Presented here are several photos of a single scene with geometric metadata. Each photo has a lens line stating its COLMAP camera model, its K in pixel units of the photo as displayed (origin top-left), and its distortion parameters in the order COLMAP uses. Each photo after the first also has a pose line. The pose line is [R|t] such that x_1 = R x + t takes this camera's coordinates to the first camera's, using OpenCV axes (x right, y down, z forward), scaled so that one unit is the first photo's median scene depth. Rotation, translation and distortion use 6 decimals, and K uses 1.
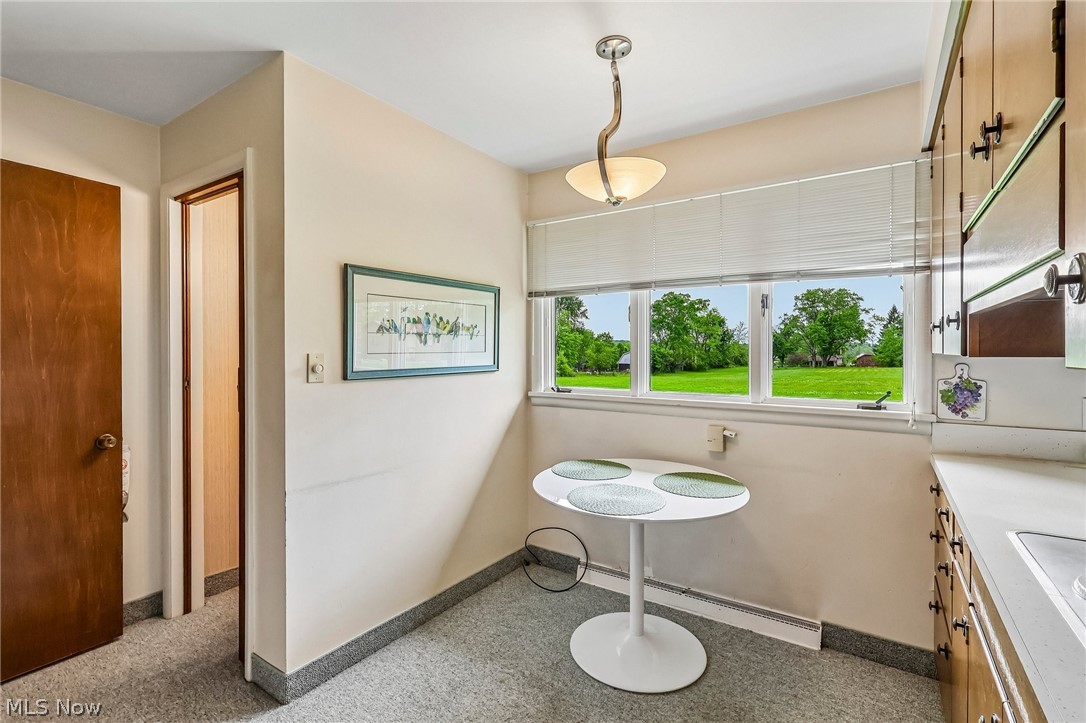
lens RADIAL K [[513.5, 0, 543.2], [0, 513.5, 355.1], [0, 0, 1]] dist [-0.004083, 0.002836]
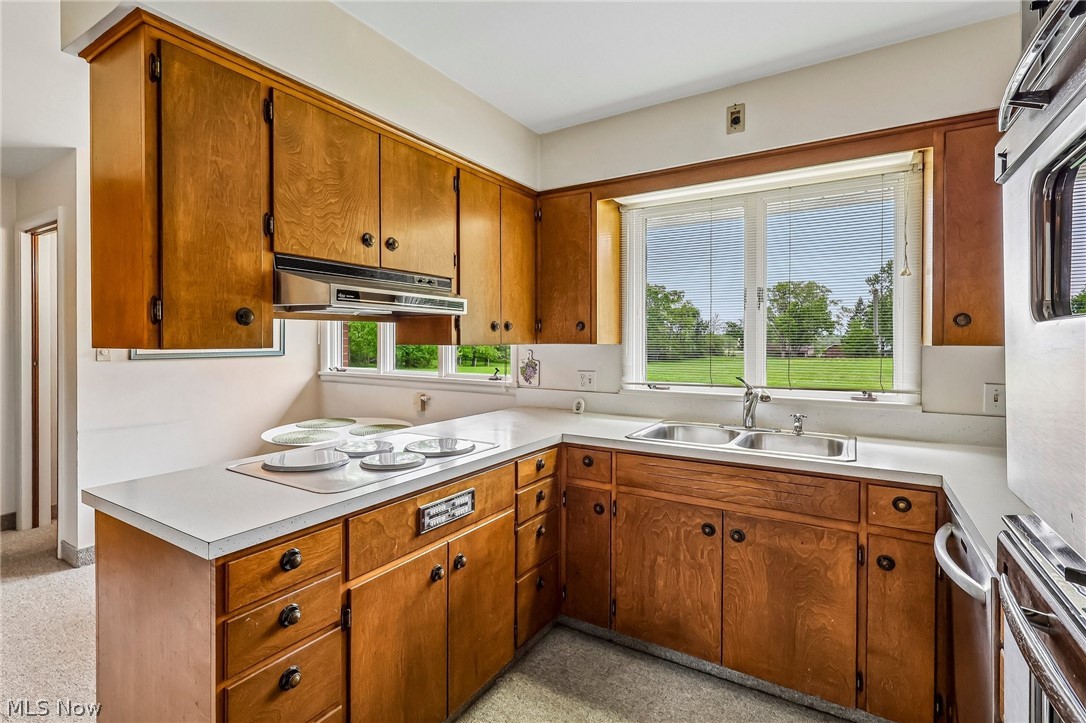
lens RADIAL K [[513.5, 0, 554.1], [0, 513.5, 346.0], [0, 0, 1]] dist [-0.004083, 0.002836]
pose [[0.998782, 0.002587, 0.049269, 0.647907], [-0.002700, 0.999994, 0.002225, 0.000240], [-0.049263, -0.002355, 0.998783, -0.466853]]
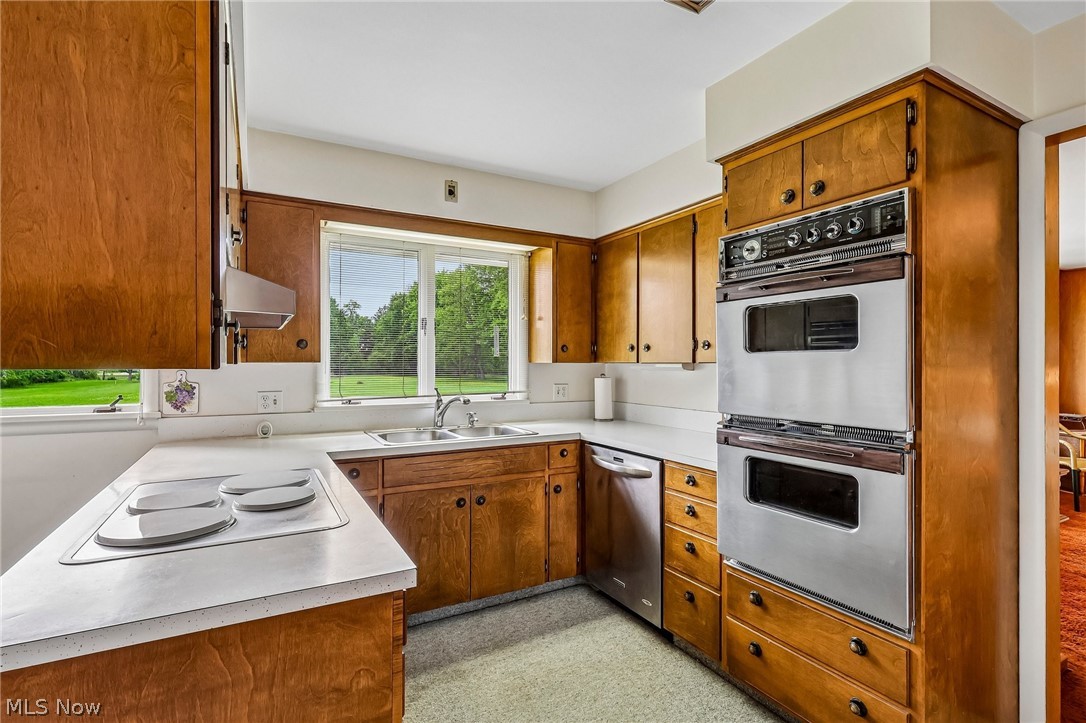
lens RADIAL K [[513.5, 0, 539.9], [0, 513.5, 363.0], [0, 0, 1]] dist [-0.004083, 0.002836]
pose [[0.450512, 0.001650, 0.892769, 0.059015], [0.003188, 0.999989, -0.003457, 0.004538], [-0.892765, 0.004404, 0.450502, -0.302662]]
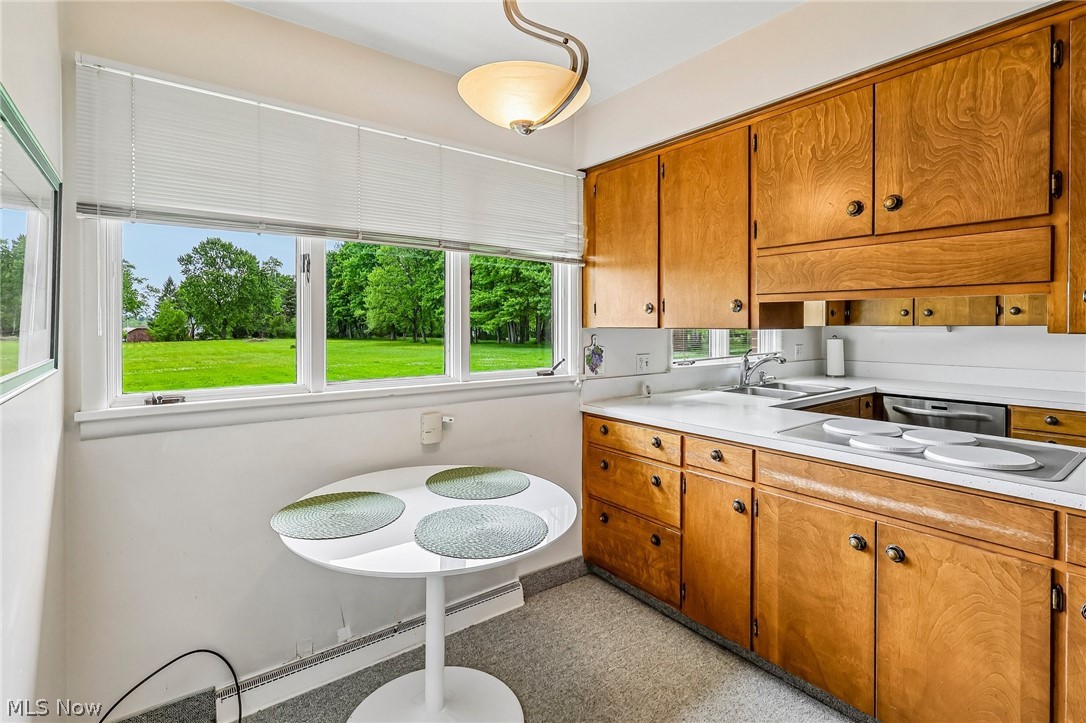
lens RADIAL K [[513.5, 0, 551.9], [0, 513.5, 327.5], [0, 0, 1]] dist [-0.004083, 0.002836]
pose [[0.315349, -0.005430, 0.948960, -0.412940], [0.007126, 0.999969, 0.003354, -0.006919], [-0.948949, 0.005705, 0.315378, 0.538181]]
